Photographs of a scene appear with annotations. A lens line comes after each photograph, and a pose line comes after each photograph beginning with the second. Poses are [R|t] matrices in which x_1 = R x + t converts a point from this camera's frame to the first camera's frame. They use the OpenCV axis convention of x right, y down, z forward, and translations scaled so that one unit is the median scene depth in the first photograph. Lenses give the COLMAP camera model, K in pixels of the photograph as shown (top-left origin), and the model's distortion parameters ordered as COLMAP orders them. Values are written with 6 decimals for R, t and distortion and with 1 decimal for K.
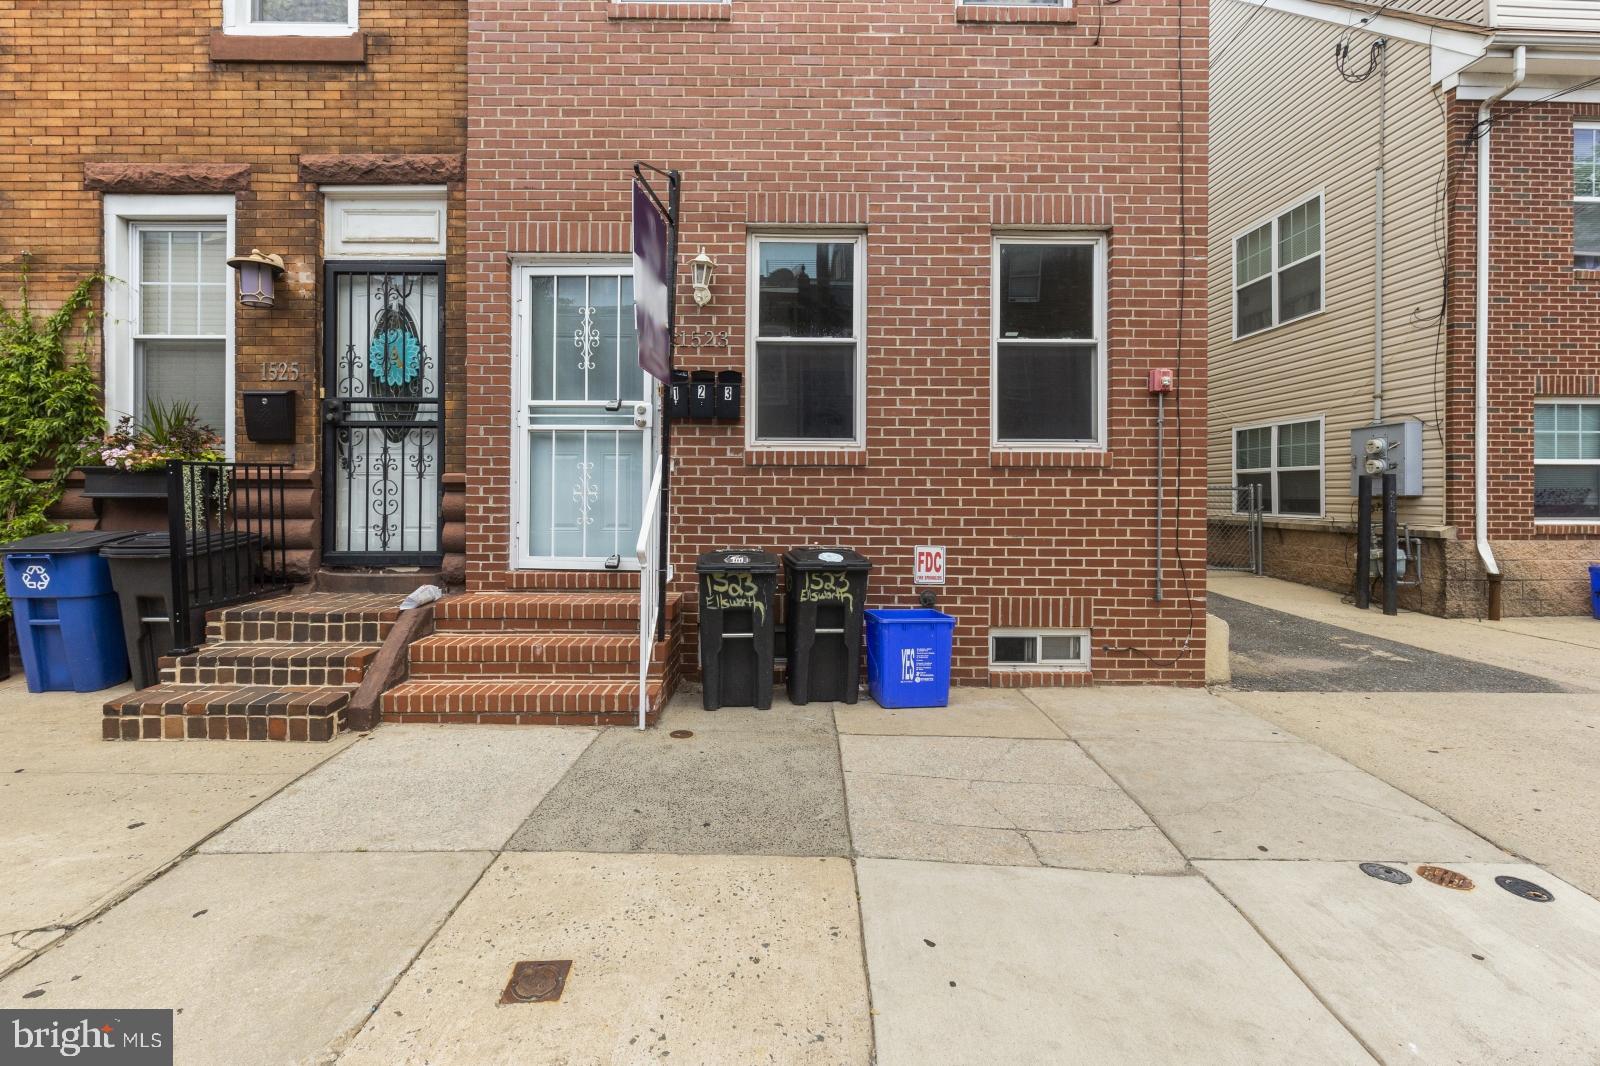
lens RADIAL K [[734.7, 0, 796.5], [0, 734.7, 481.4], [0, 0, 1]] dist [0.003259, -0.003374]
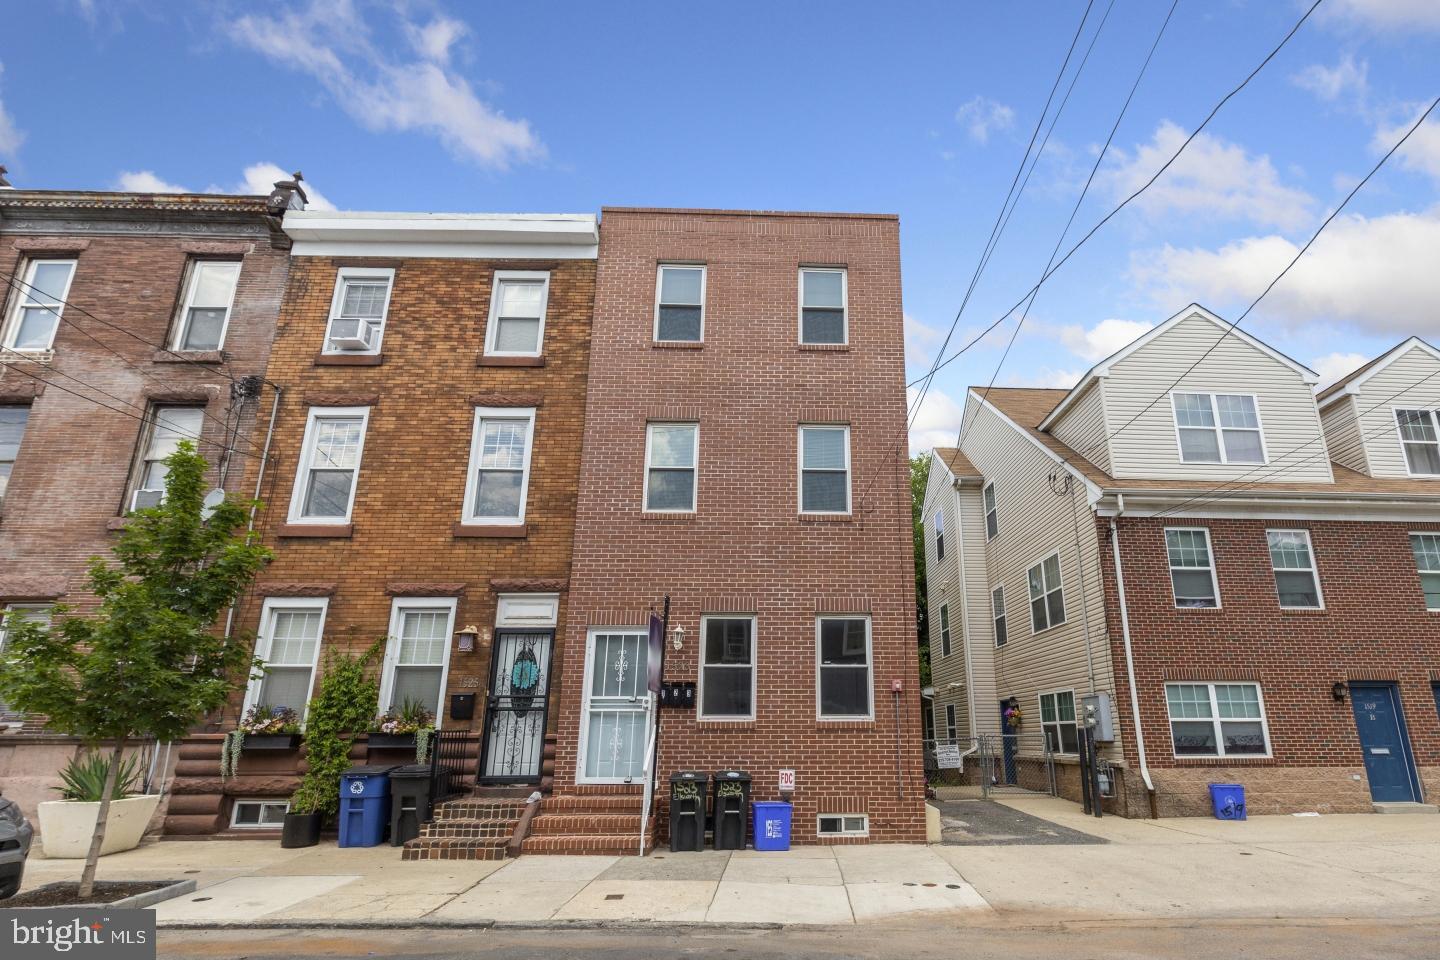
lens RADIAL K [[661.2, 0, 791.7], [0, 661.2, 547.8], [0, 0, 1]] dist [0.003259, -0.003374]
pose [[0.999599, 0.000786, 0.028316, 0.141428], [0.006677, 0.964913, -0.262483, -0.023467], [-0.027528, 0.262567, 0.964521, -0.900074]]
